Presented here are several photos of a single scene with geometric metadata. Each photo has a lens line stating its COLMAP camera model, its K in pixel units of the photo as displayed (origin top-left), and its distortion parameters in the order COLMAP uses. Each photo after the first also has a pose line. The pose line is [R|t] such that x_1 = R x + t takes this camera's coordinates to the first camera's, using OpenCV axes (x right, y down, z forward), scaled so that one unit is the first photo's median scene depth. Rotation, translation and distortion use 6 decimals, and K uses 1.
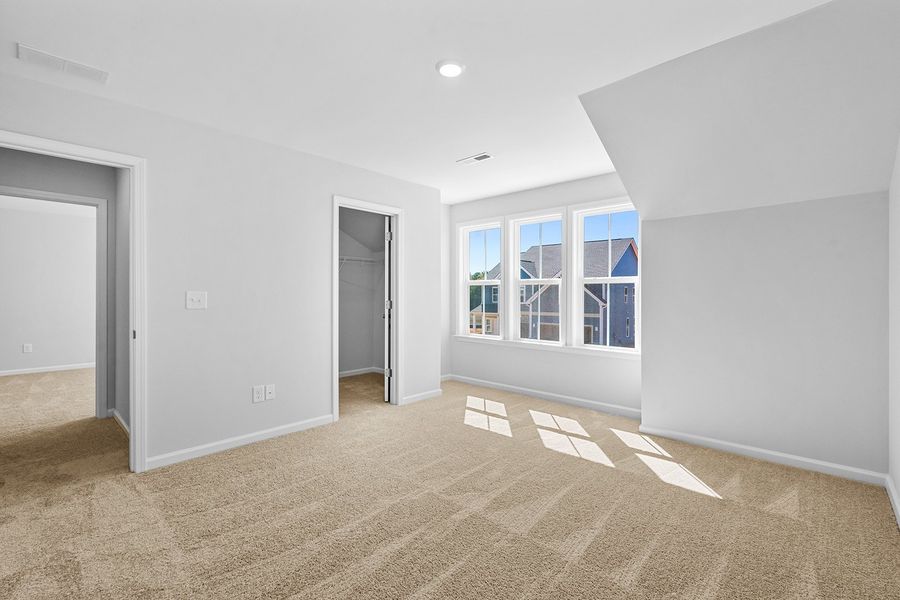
lens RADIAL K [[400.5, 0, 449.0], [0, 400.5, 296.5], [0, 0, 1]] dist [-0.005116, -0.000070]
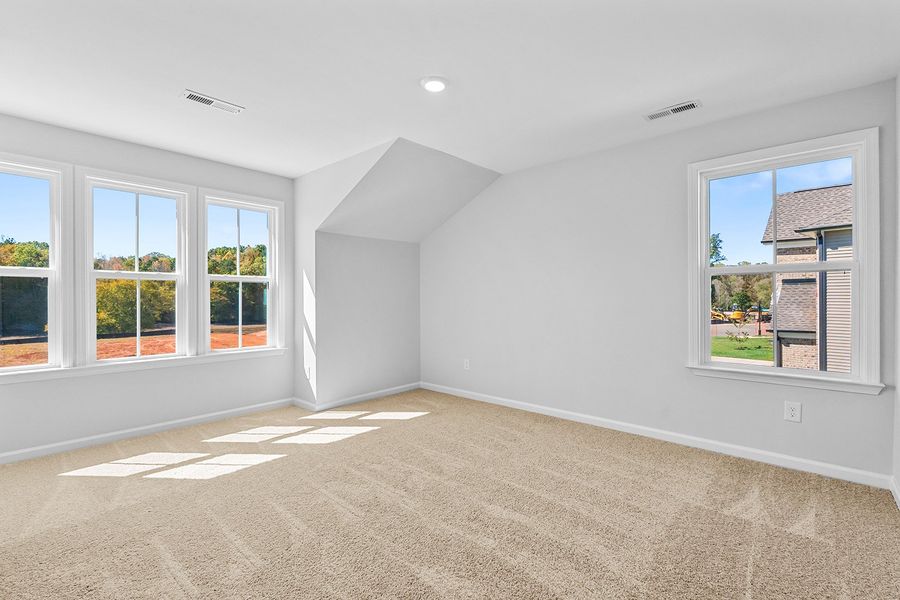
lens RADIAL K [[400.5, 0, 449.0], [0, 400.5, 296.5], [0, 0, 1]] dist [-0.005116, -0.000070]
pose [[-0.012082, -0.008025, 0.999895, -0.664306], [0.002017, 0.999966, 0.008049, -0.004757], [-0.999925, 0.002114, -0.012066, 0.599160]]
